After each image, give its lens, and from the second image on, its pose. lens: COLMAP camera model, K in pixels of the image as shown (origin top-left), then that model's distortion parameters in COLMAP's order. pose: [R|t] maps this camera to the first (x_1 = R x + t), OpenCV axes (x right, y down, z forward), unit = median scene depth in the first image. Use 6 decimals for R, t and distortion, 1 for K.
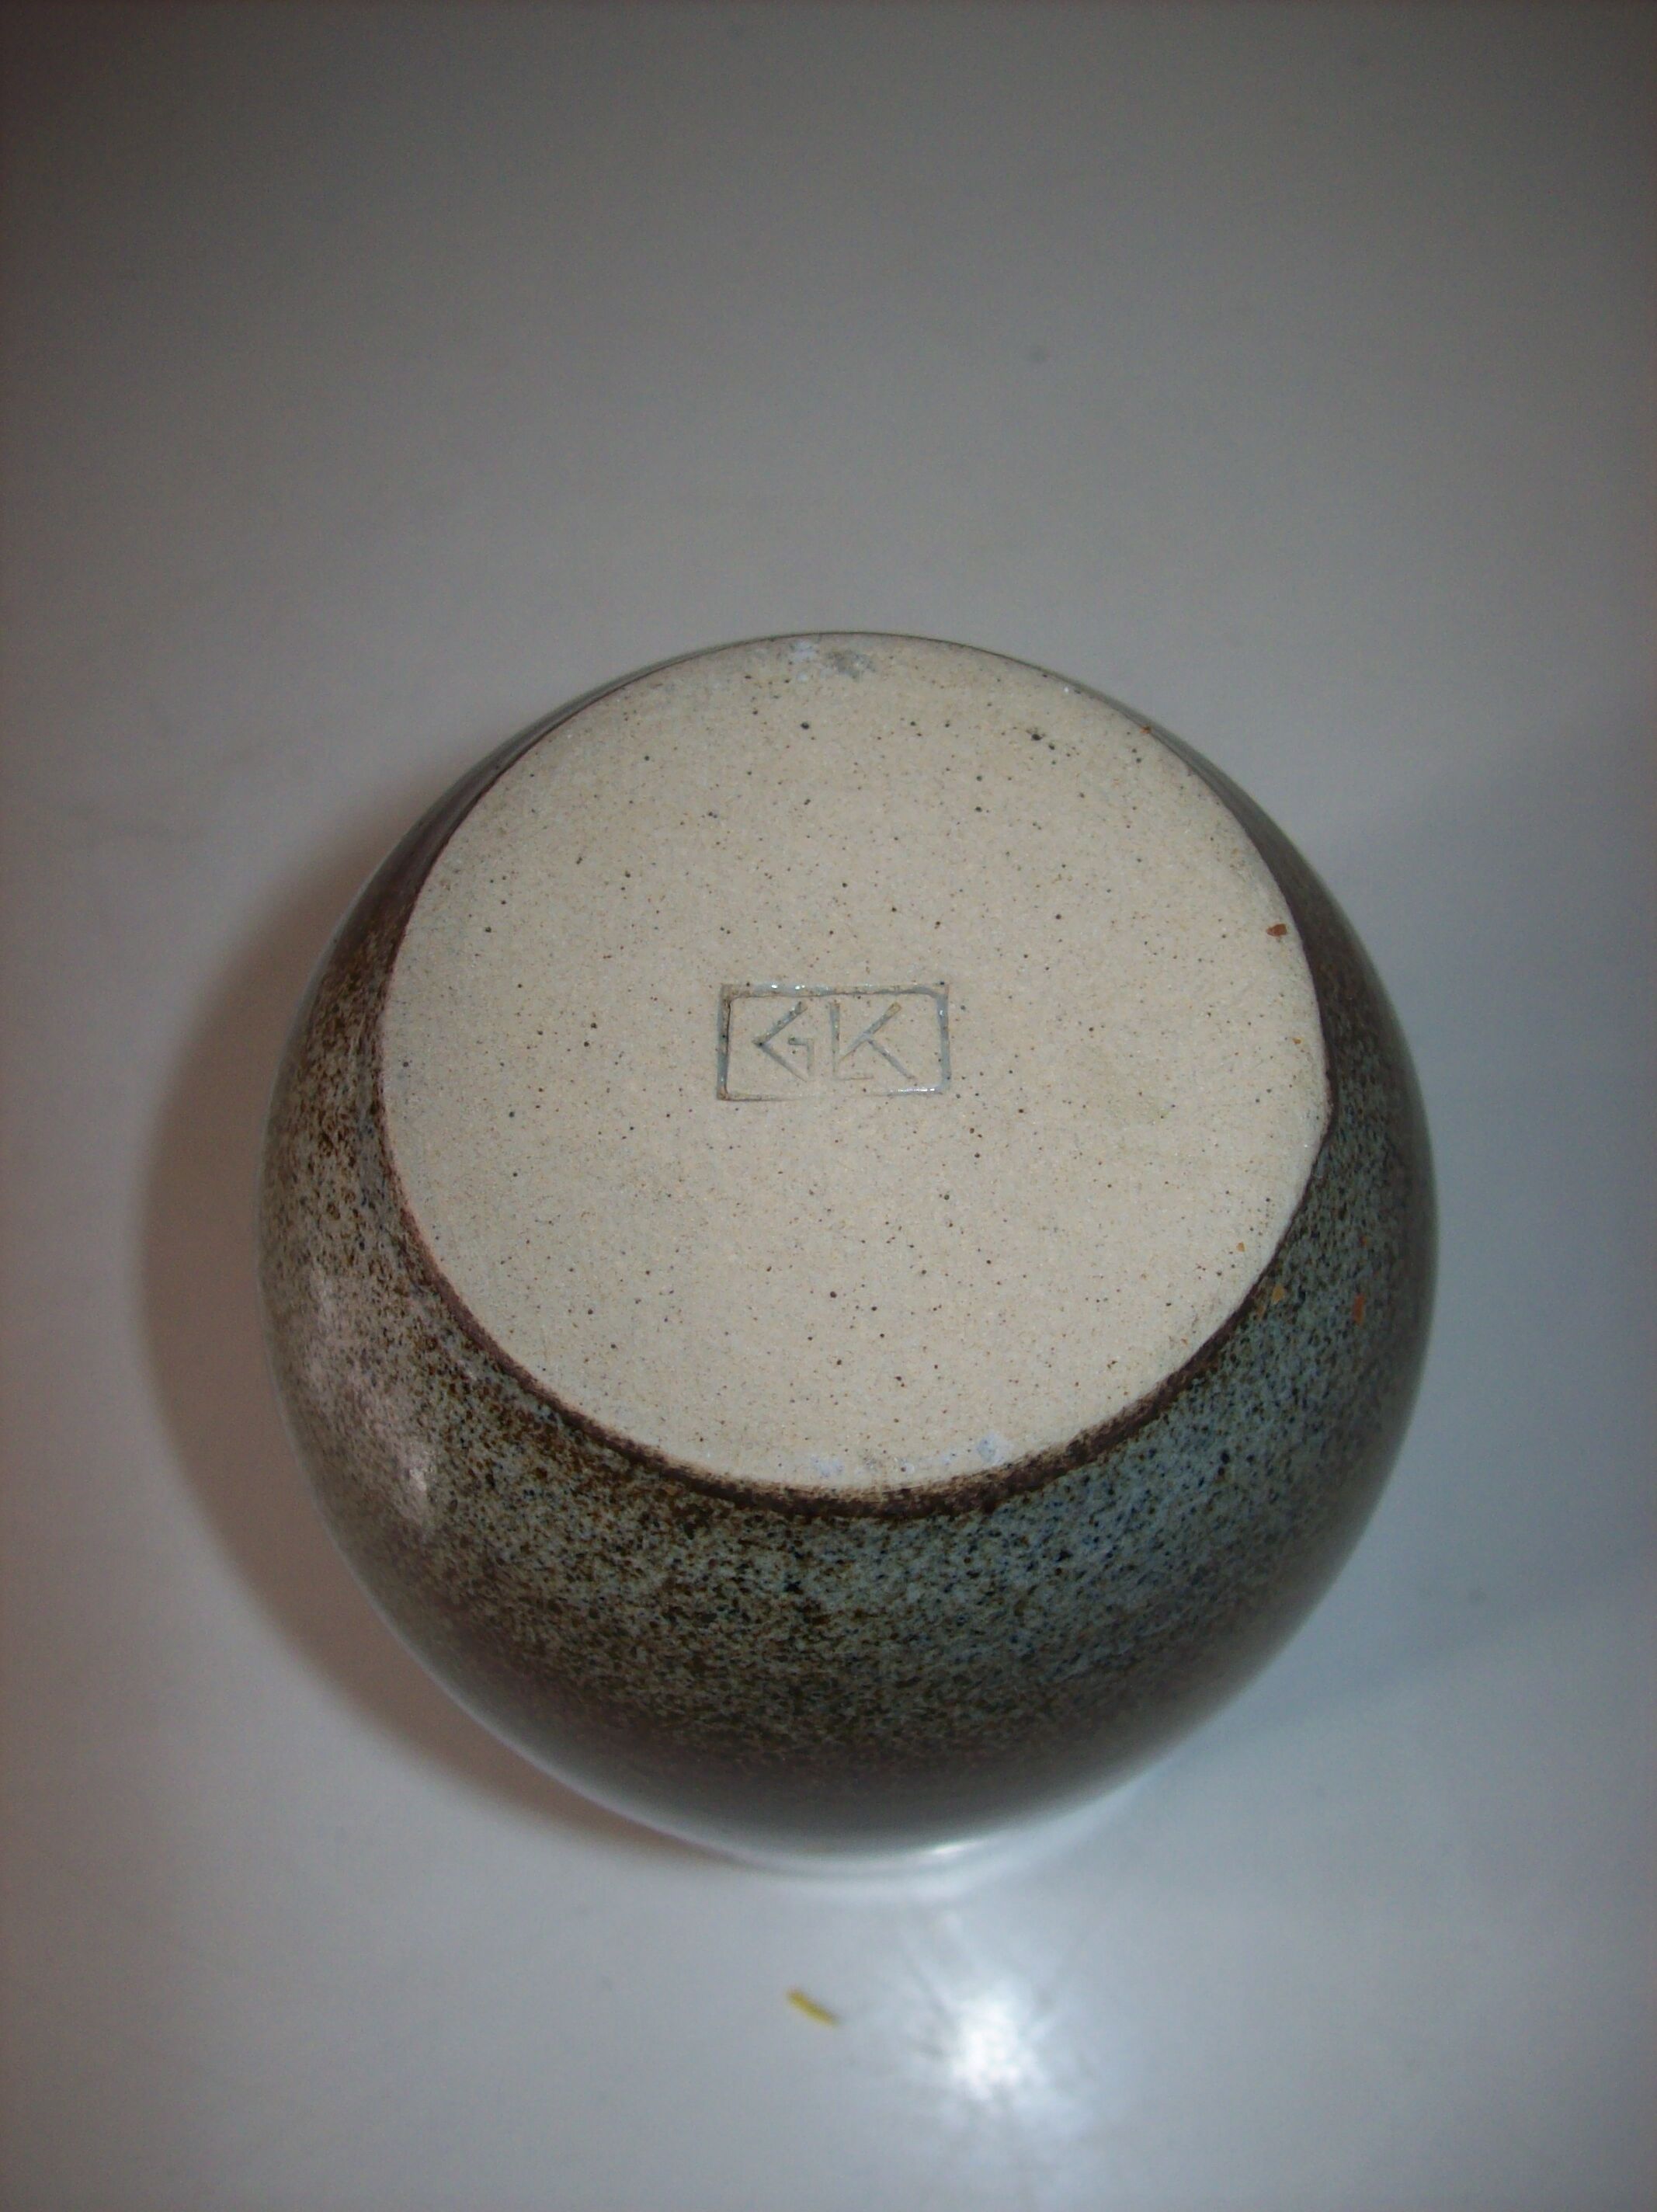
lens RADIAL K [[2323.6, 0, 828.5], [0, 2323.6, 1106.0], [0, 0, 1]] dist [-0.175318, -0.003839]
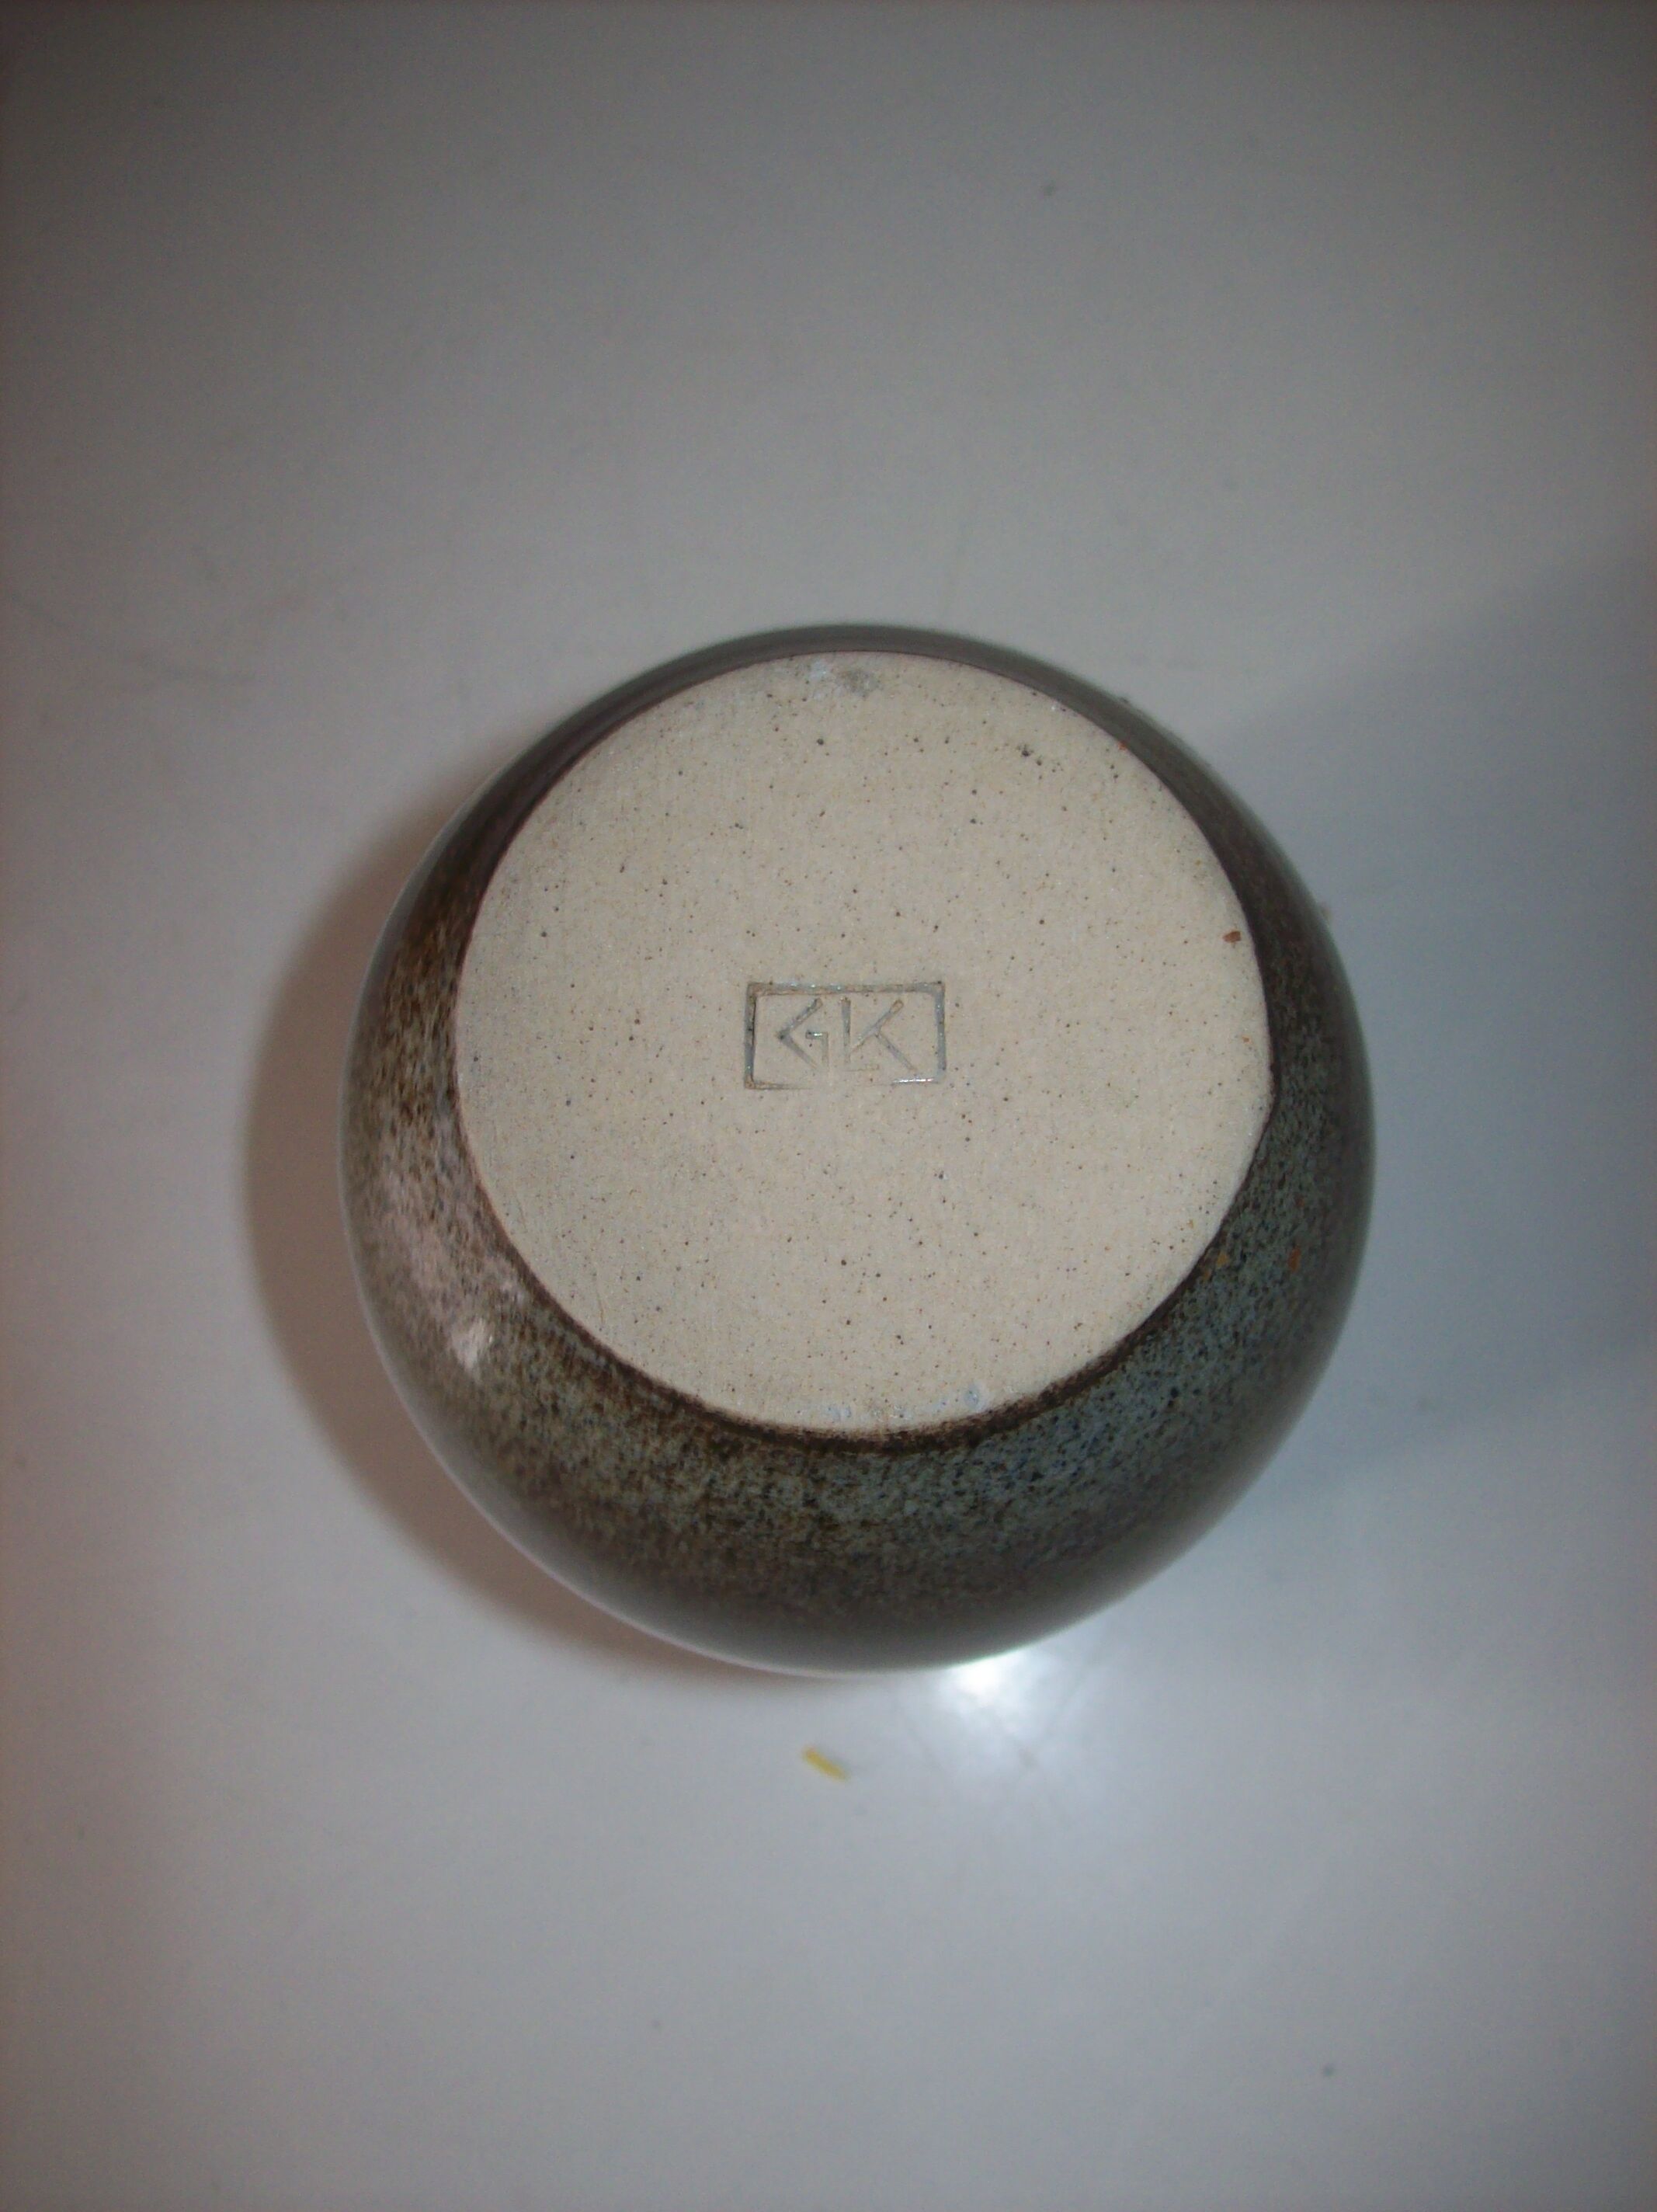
lens RADIAL K [[2323.6, 0, 828.5], [0, 2323.6, 1106.0], [0, 0, 1]] dist [-0.175318, -0.003839]
pose [[0.999965, 0.002371, -0.008008, 0.003356], [-0.001110, 0.988071, 0.153995, -0.173266], [0.008278, -0.153981, 0.988039, -0.150811]]
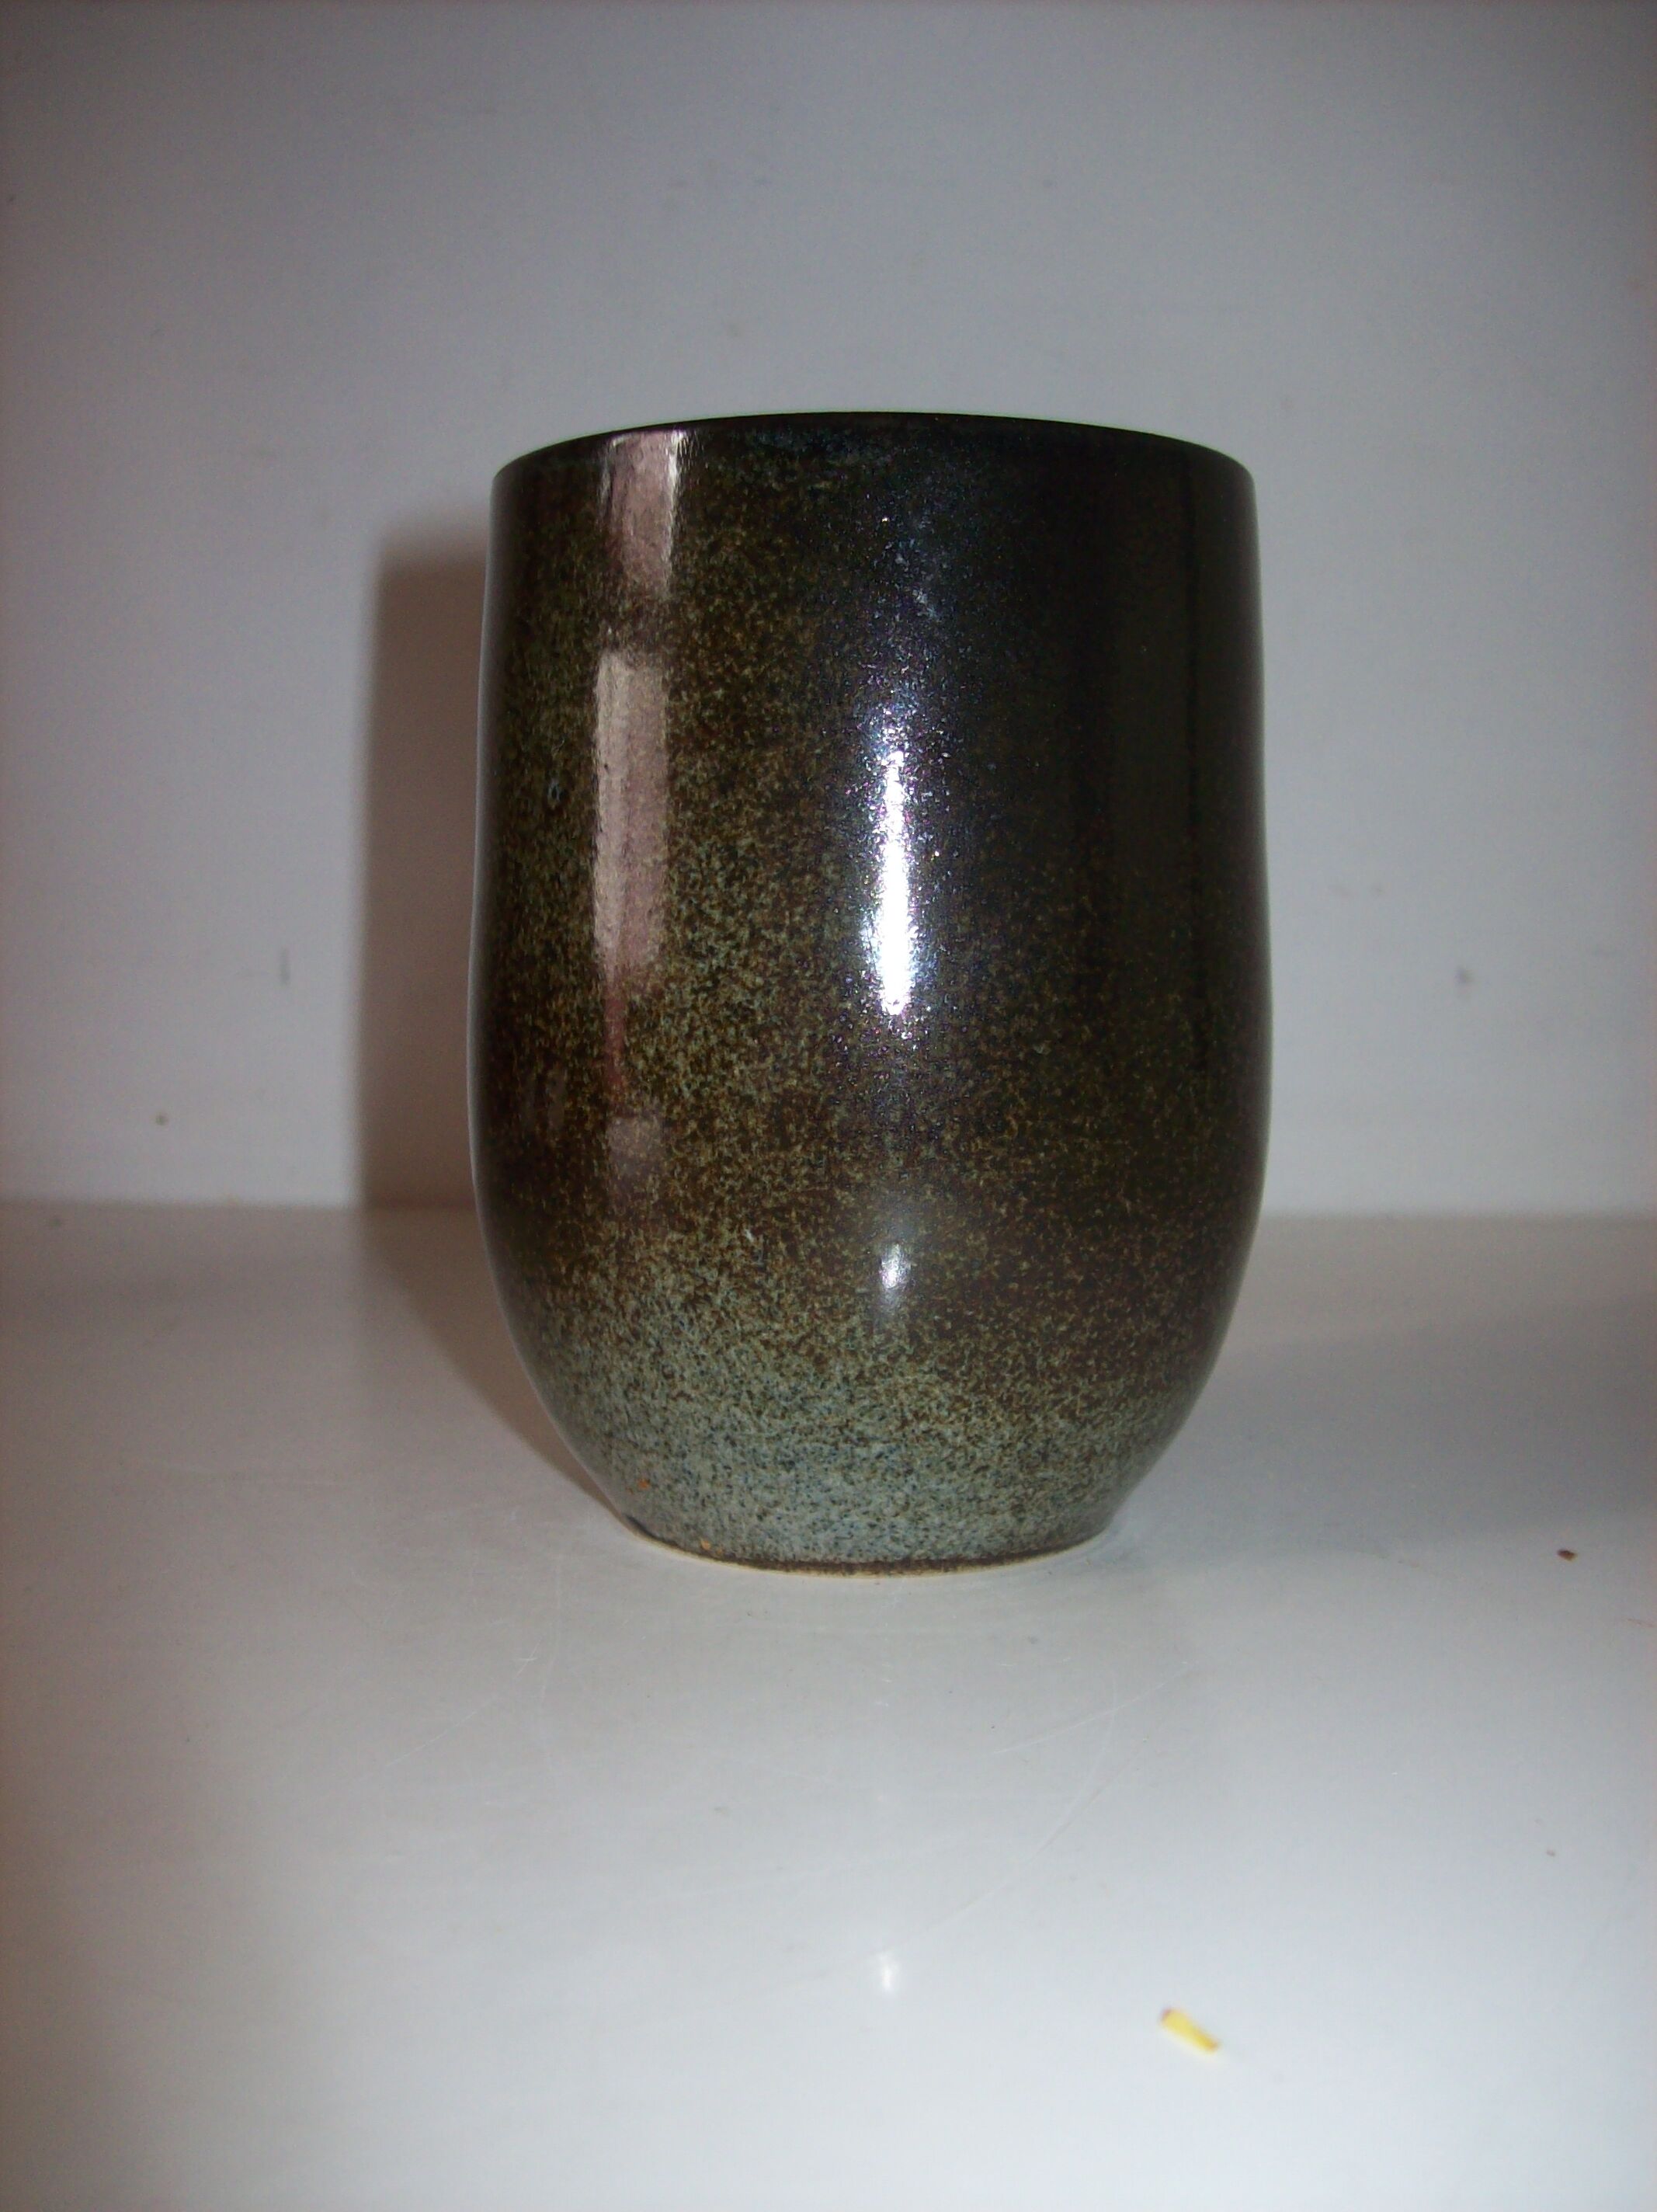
lens RADIAL K [[2323.6, 0, 828.5], [0, 2323.6, 1106.0], [0, 0, 1]] dist [-0.175318, -0.003839]
pose [[-0.926647, 0.031946, -0.374572, 0.743694], [0.349781, -0.291861, -0.890208, 1.751444], [-0.137762, -0.955927, 0.259278, 0.827705]]
